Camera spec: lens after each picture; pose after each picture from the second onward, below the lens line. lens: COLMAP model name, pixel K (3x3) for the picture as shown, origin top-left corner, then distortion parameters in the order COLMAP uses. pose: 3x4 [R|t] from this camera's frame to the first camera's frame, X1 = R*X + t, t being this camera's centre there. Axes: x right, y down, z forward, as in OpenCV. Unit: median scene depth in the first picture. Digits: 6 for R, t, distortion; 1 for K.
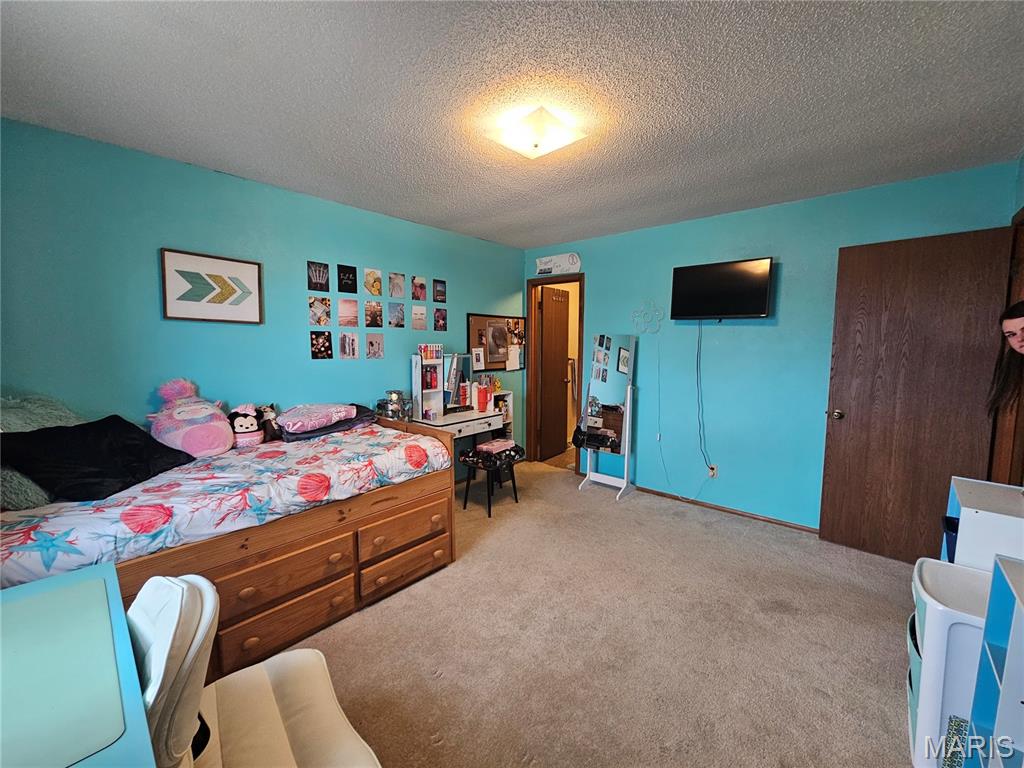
lens RADIAL K [[412.2, 0, 514.5], [0, 412.2, 383.6], [0, 0, 1]] dist [-0.002476, -0.000163]
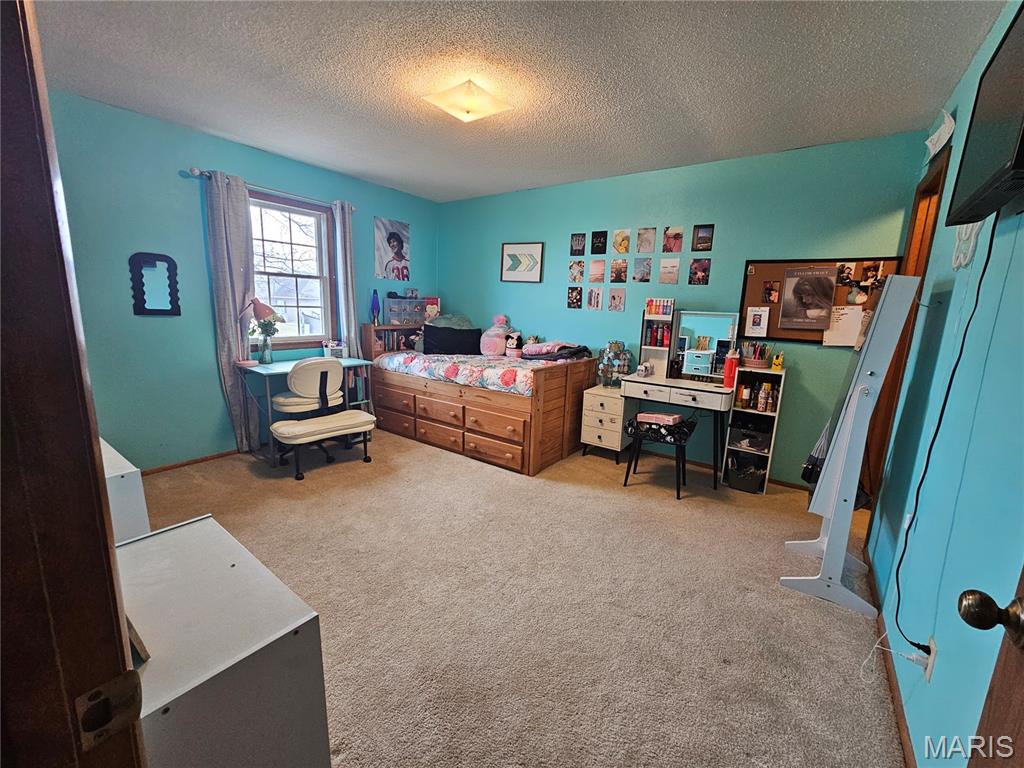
lens RADIAL K [[412.2, 0, 516.0], [0, 412.2, 380.6], [0, 0, 1]] dist [-0.002476, -0.000163]
pose [[0.111718, 0.187244, -0.975940, 0.767262], [-0.132133, 0.976167, 0.172162, -0.033377], [0.984916, 0.109720, 0.133797, 0.606104]]
